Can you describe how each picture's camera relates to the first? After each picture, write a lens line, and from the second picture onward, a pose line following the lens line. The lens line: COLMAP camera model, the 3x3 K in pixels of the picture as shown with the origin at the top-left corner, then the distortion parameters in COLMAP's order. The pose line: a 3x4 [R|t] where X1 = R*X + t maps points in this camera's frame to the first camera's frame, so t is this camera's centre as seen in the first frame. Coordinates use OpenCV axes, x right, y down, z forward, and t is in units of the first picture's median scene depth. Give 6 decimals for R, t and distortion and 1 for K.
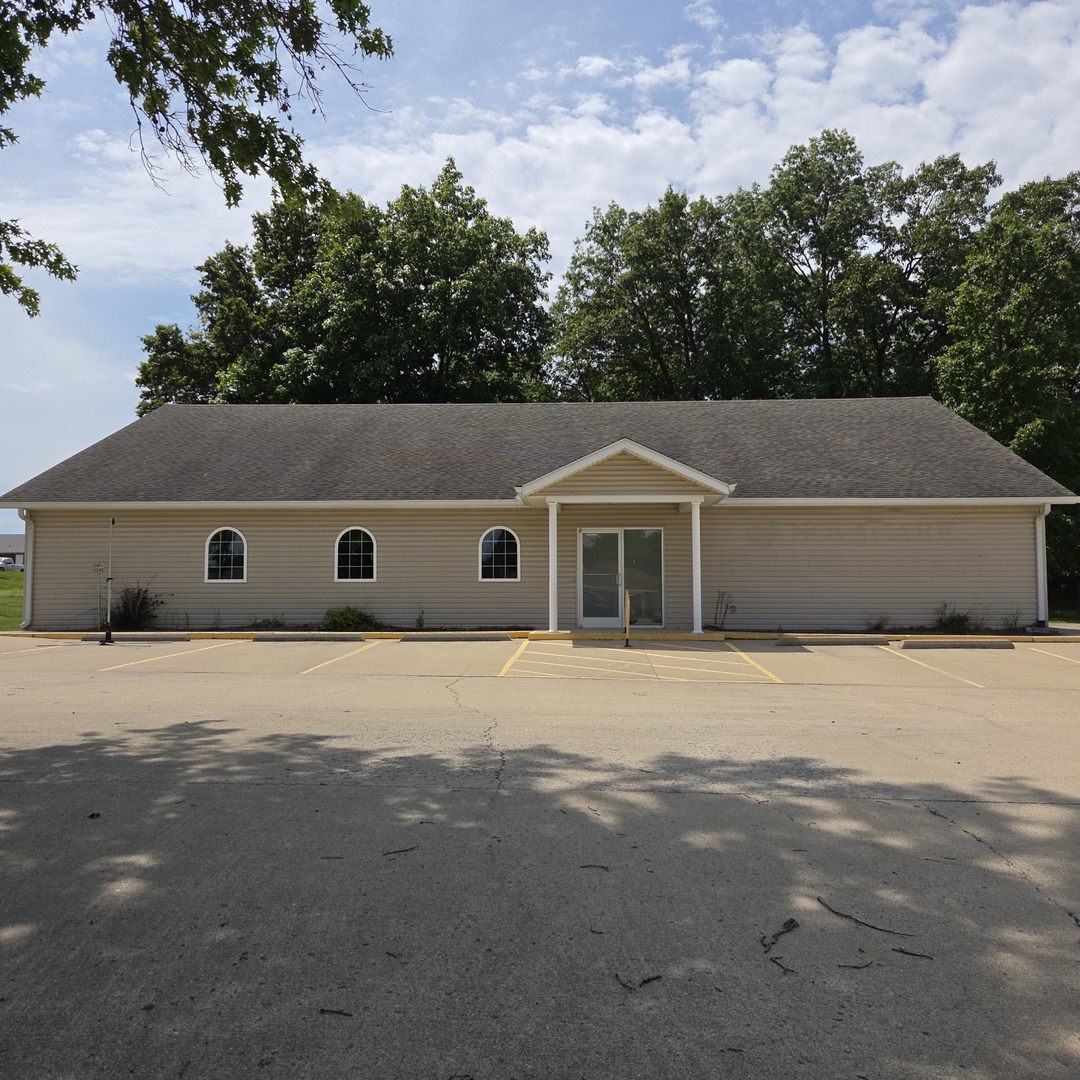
lens RADIAL K [[957.8, 0, 546.5], [0, 957.8, 540.7], [0, 0, 1]] dist [0.084888, -0.075442]
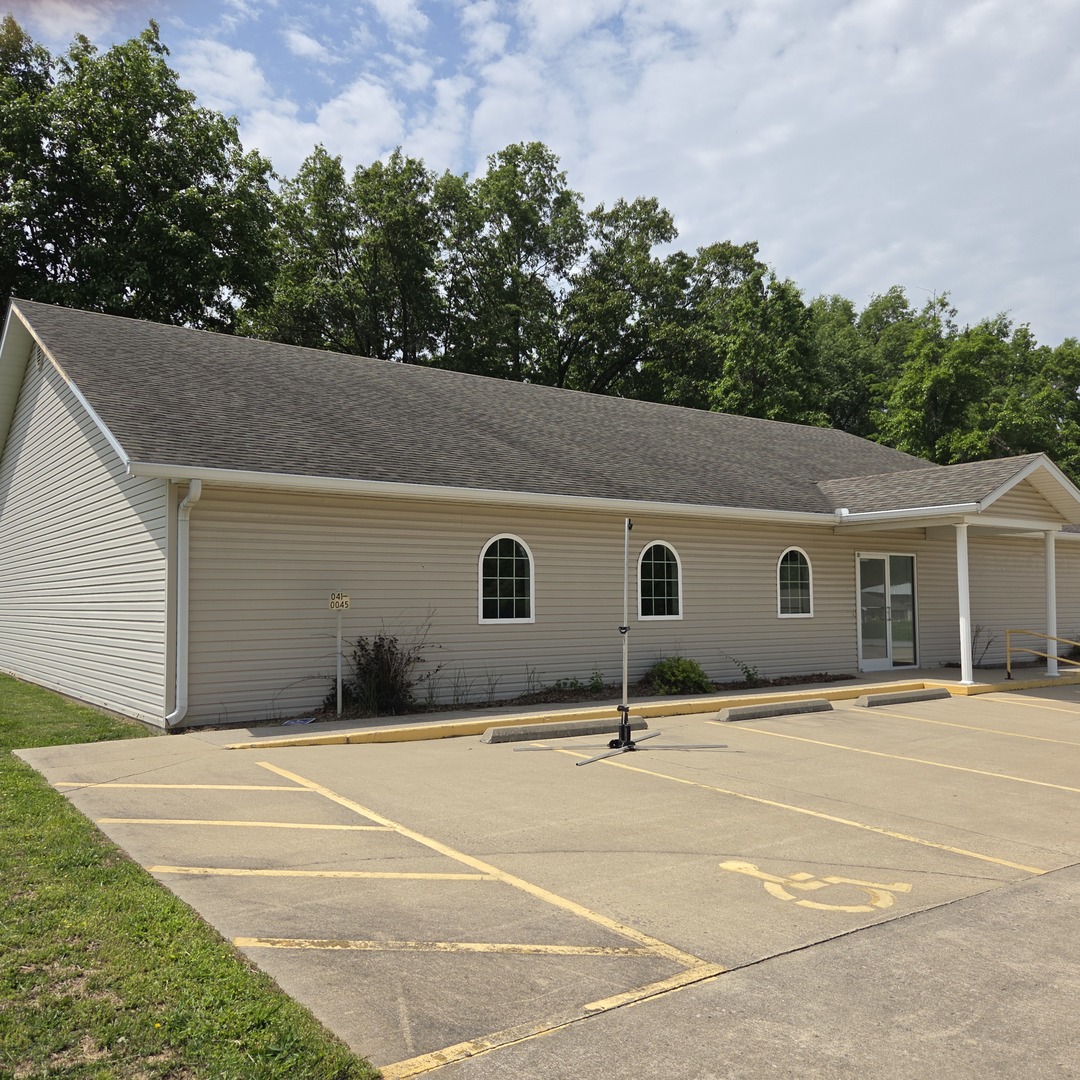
lens RADIAL K [[957.8, 0, 515.7], [0, 957.8, 542.8], [0, 0, 1]] dist [0.084888, -0.075442]
pose [[0.771902, 0.033225, 0.634873, -0.722039], [-0.030819, 0.999415, -0.014831, 0.000525], [-0.634994, -0.008118, 0.772474, 0.528038]]
